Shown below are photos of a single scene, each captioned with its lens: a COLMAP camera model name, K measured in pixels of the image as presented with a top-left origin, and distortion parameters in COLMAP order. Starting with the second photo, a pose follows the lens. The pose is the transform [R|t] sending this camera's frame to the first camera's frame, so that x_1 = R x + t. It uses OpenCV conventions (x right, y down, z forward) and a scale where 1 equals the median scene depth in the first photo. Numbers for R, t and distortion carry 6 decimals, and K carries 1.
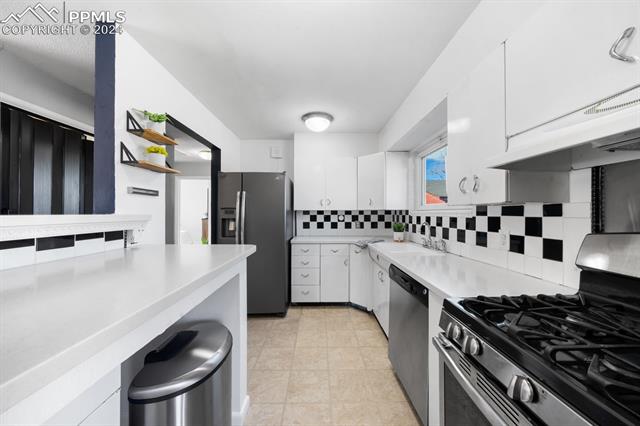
lens RADIAL K [[218.6, 0, 320.4], [0, 218.6, 212.6], [0, 0, 1]] dist [0.000213, -0.000024]
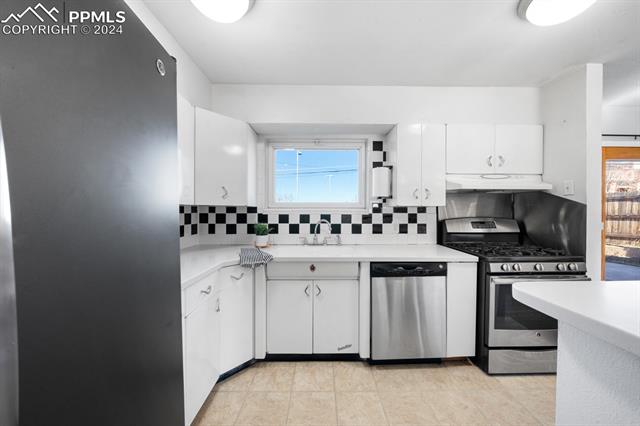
lens RADIAL K [[218.6, 0, 321.6], [0, 218.6, 213.6], [0, 0, 1]] dist [0.000213, -0.000024]
pose [[-0.005353, -0.008288, 0.999951, -0.661130], [-0.007808, 0.999936, 0.008246, 0.008018], [-0.999955, -0.007764, -0.005417, 1.250757]]
